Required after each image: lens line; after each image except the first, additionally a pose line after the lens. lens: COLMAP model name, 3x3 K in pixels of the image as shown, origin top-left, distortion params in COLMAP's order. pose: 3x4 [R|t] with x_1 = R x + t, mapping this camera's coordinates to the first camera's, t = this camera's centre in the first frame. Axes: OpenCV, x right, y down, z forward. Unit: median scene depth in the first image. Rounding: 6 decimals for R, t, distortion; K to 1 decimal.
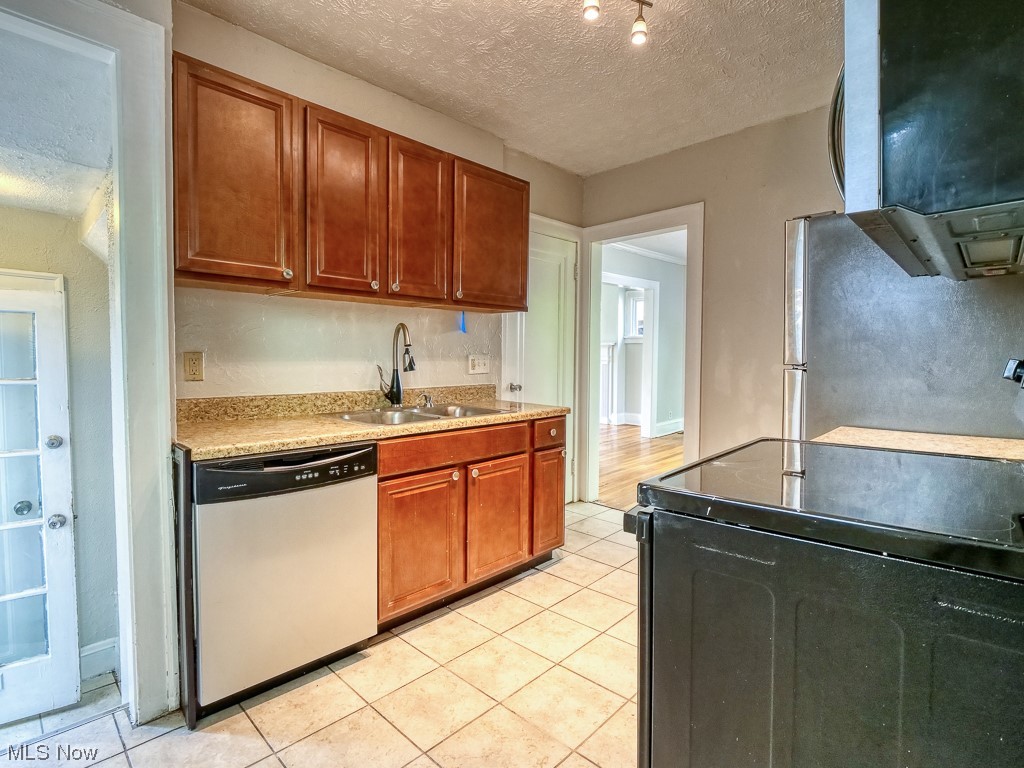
lens RADIAL K [[506.8, 0, 505.3], [0, 506.8, 377.2], [0, 0, 1]] dist [-0.001636, 0.000629]
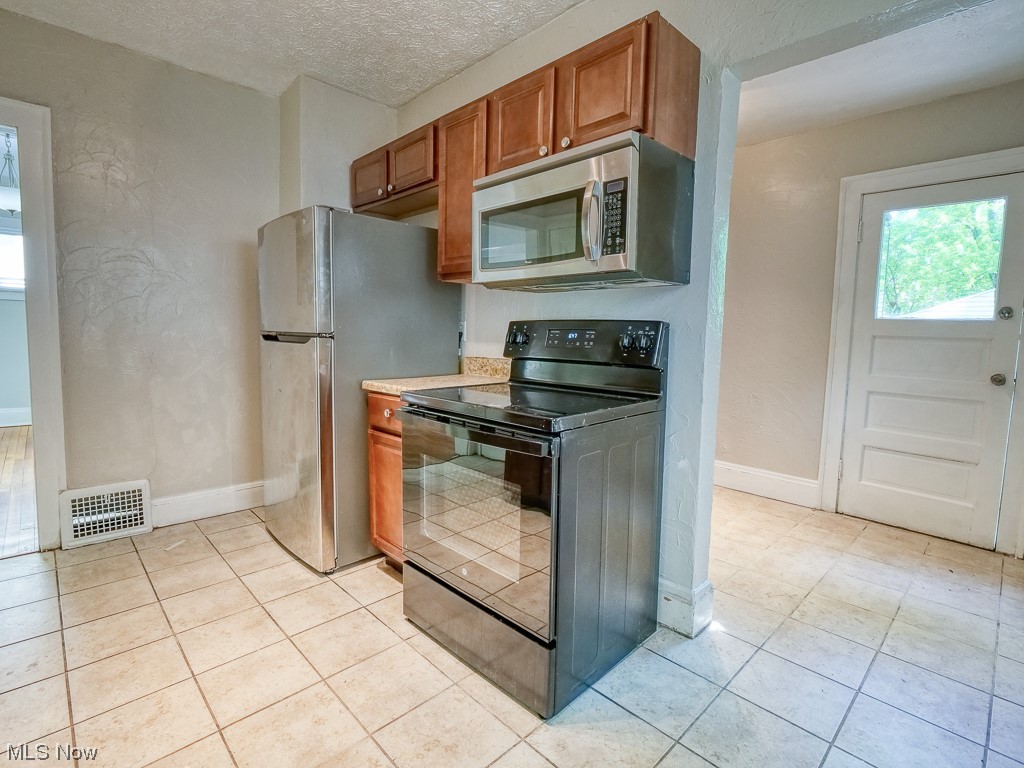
lens RADIAL K [[506.8, 0, 505.1], [0, 506.8, 383.9], [0, 0, 1]] dist [-0.001636, 0.000629]
pose [[0.047661, -0.090728, 0.994735, -0.515622], [0.021540, 0.995728, 0.089786, -0.001969], [-0.998631, 0.017147, 0.049411, 0.476314]]
